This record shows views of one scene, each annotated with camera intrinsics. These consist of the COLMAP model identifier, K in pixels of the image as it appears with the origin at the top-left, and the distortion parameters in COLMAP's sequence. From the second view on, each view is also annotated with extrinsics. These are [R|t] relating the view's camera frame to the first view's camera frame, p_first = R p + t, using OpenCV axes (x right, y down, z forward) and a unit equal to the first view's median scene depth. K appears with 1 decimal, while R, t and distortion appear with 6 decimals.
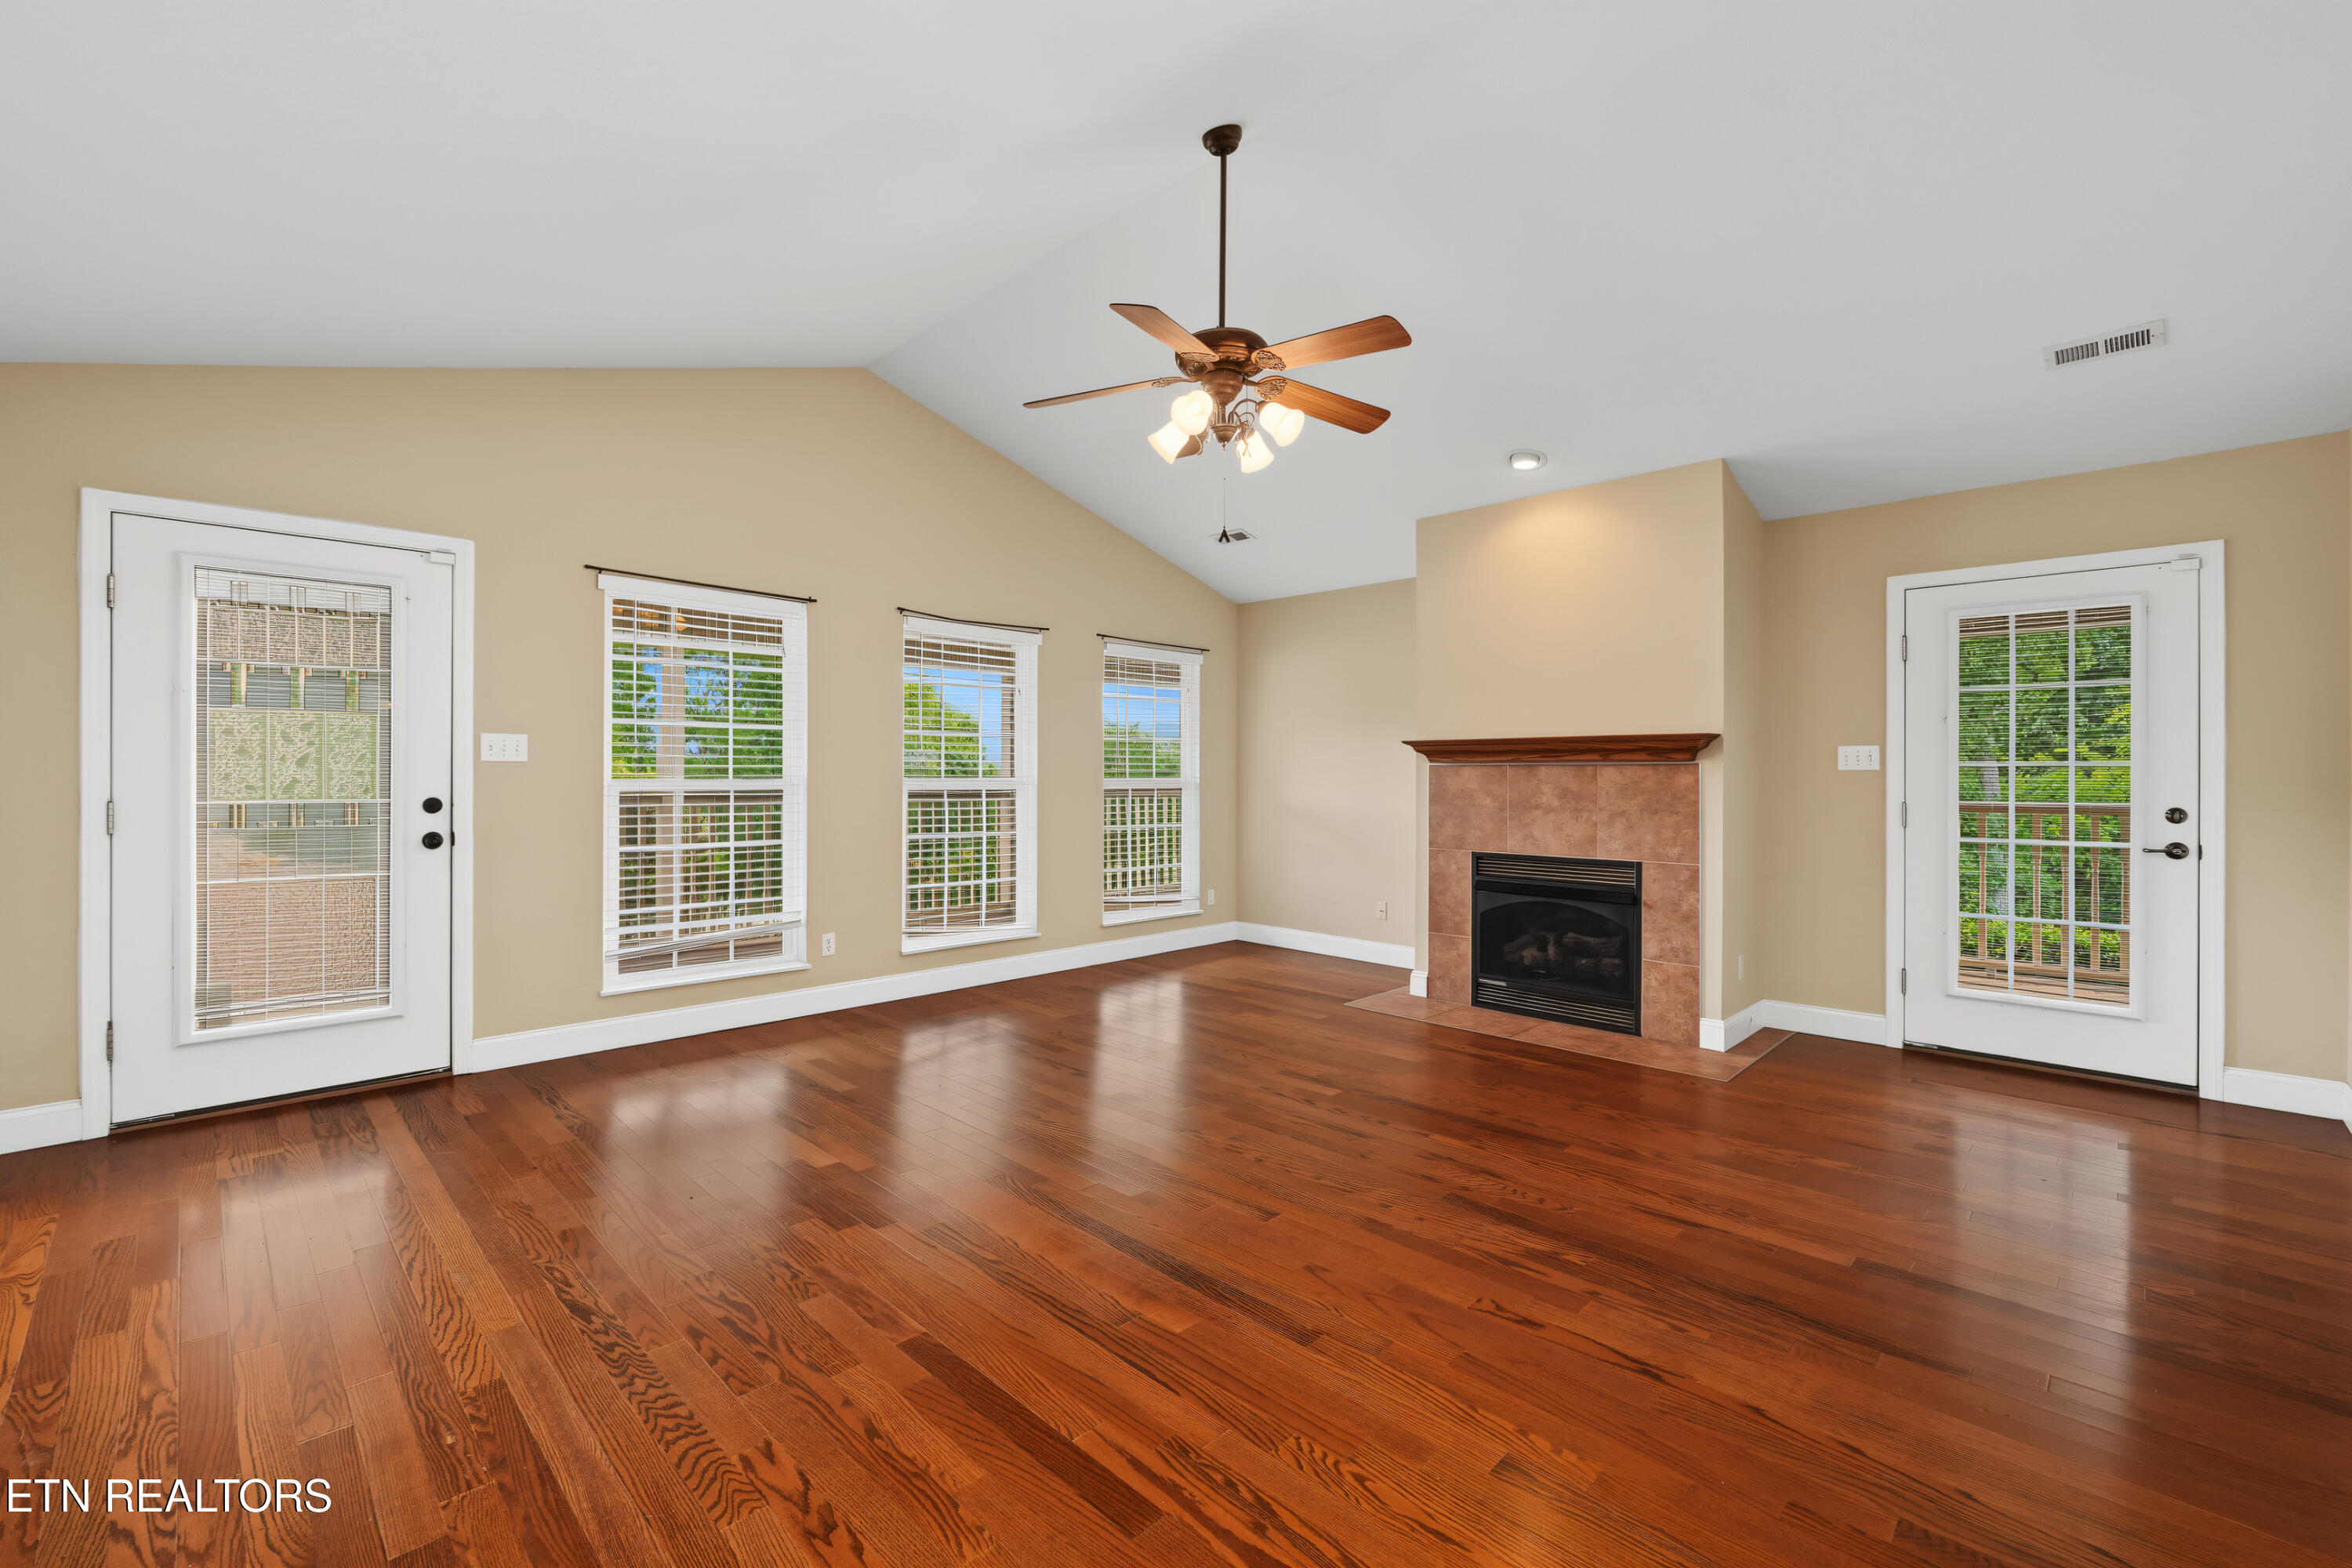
lens RADIAL K [[1006.7, 0, 1176.0], [0, 1006.7, 784.0], [0, 0, 1]] dist [-0.013838, 0.000003]
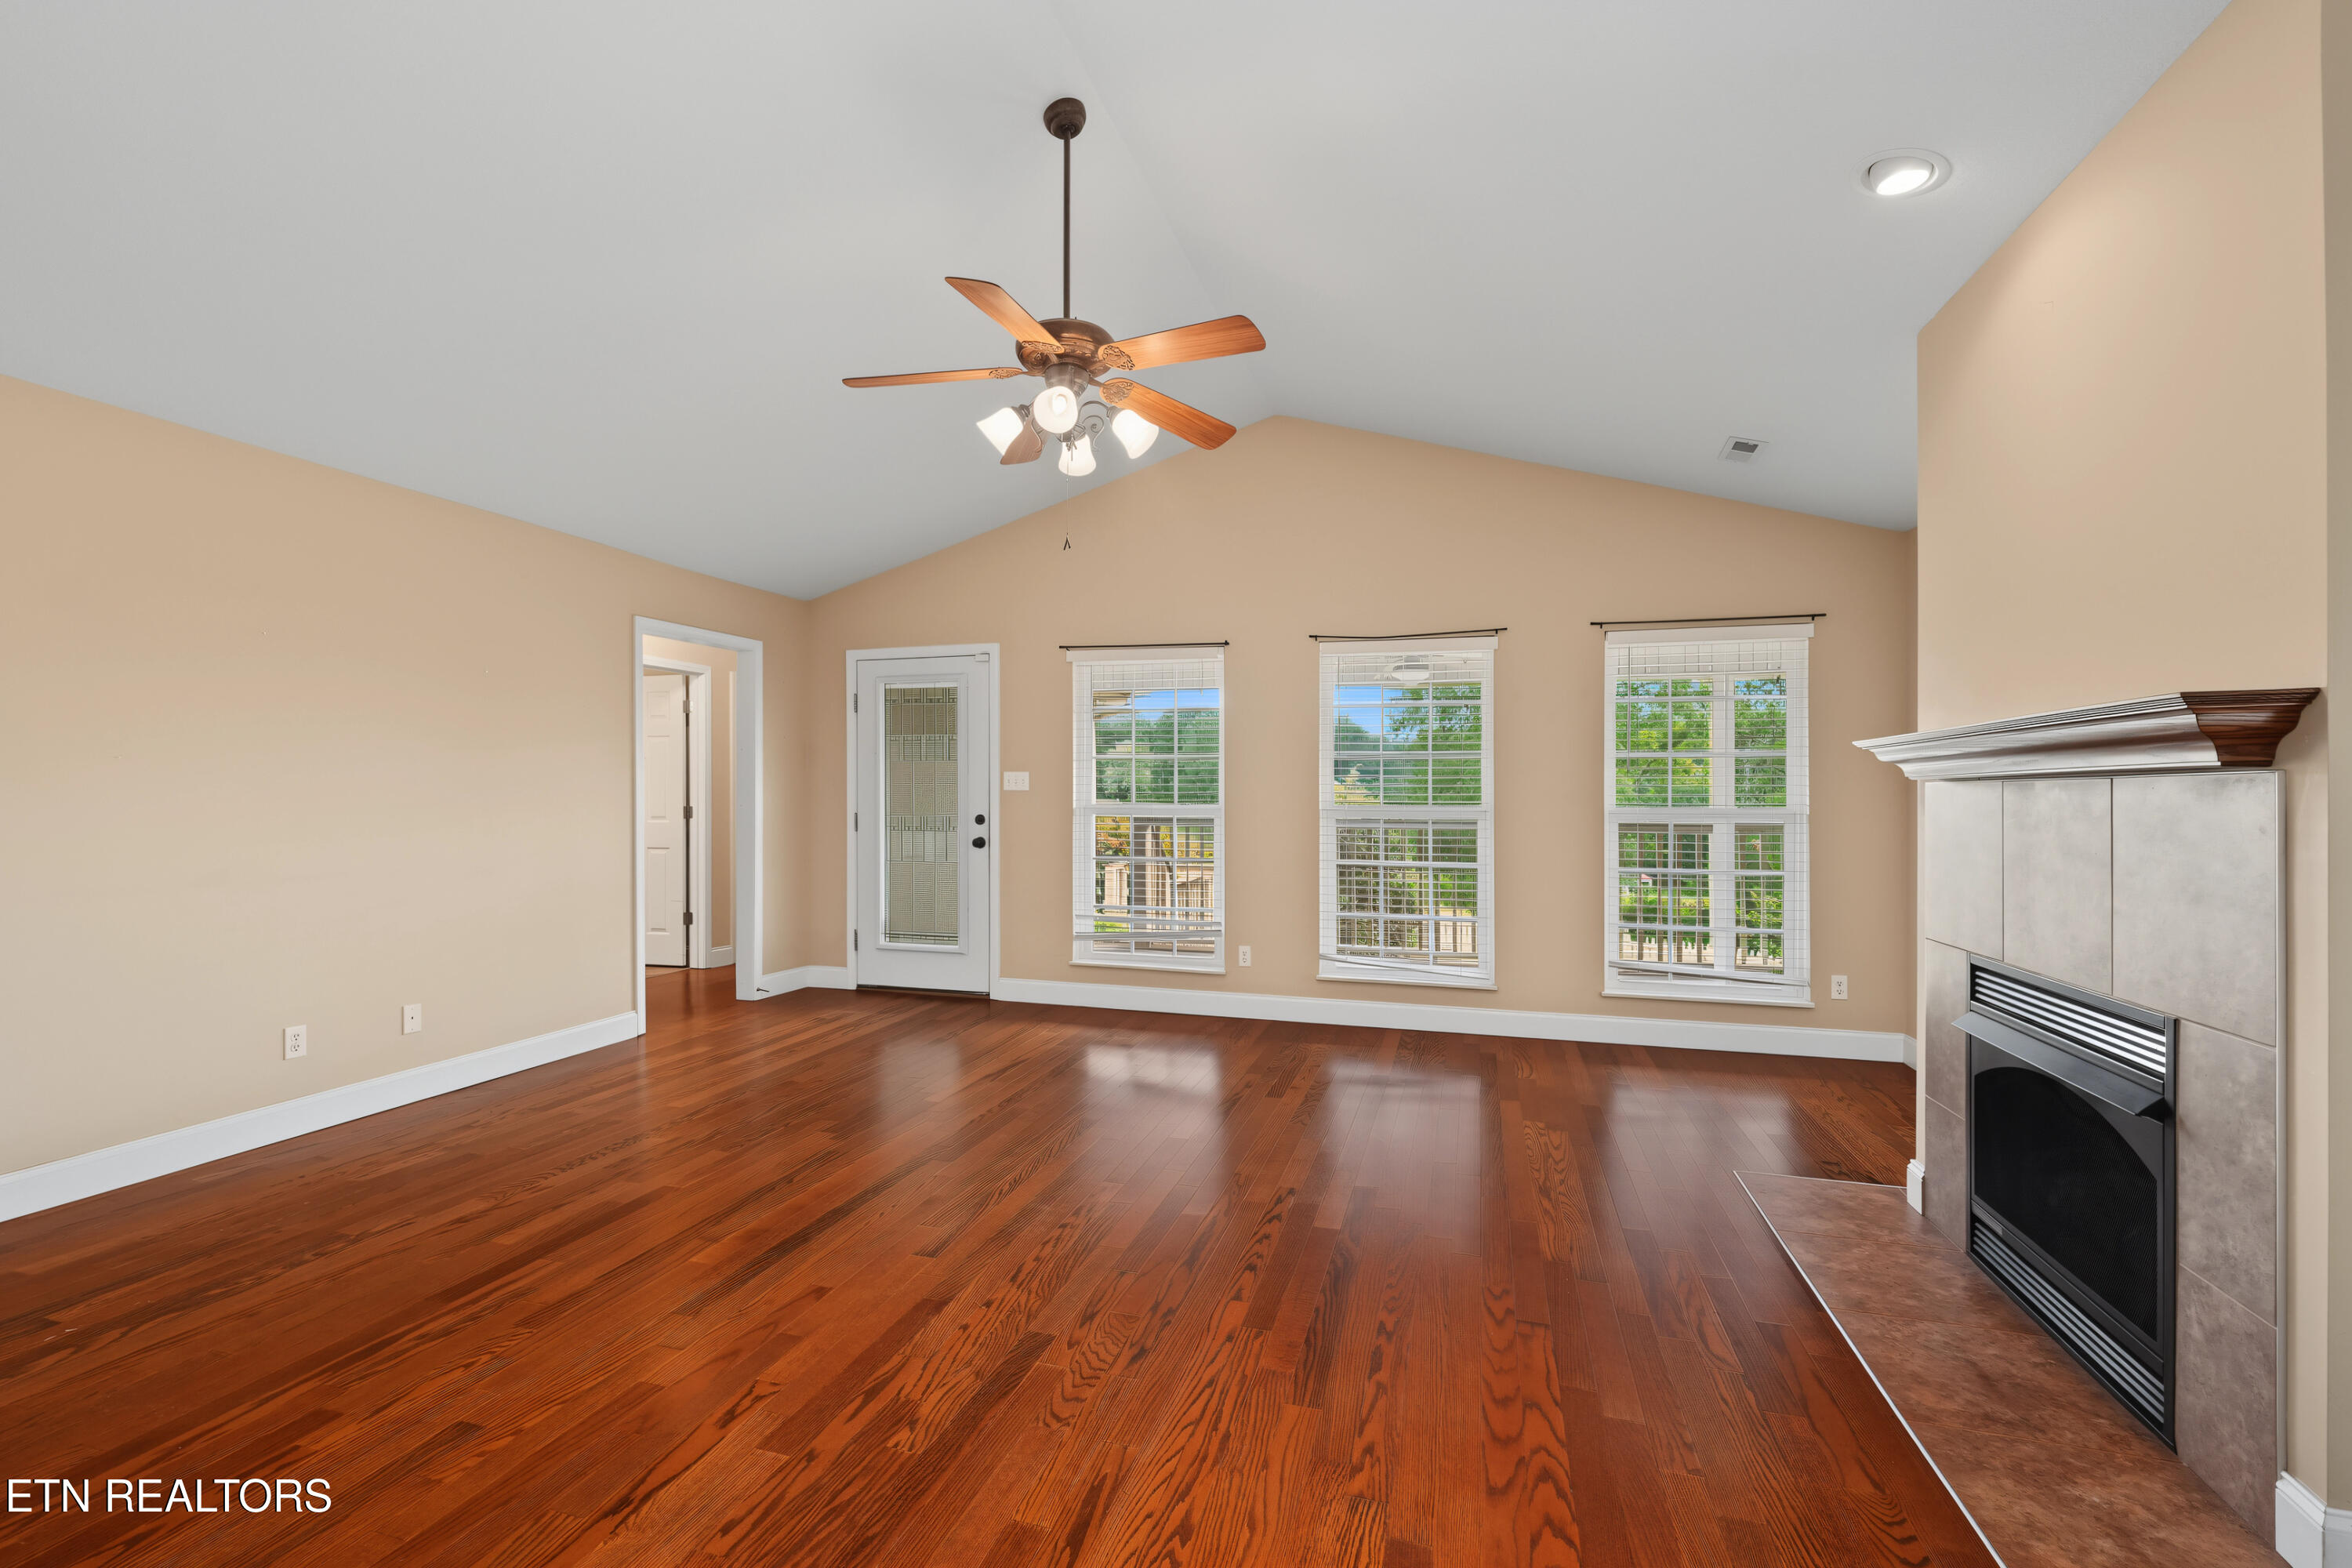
lens RADIAL K [[1006.7, 0, 1176.0], [0, 1006.7, 784.0], [0, 0, 1]] dist [-0.013838, 0.000003]
pose [[0.470433, -0.008963, -0.882390, 0.925530], [-0.016847, 0.999675, -0.019136, -0.010563], [0.882275, 0.023868, 0.470129, 0.641647]]
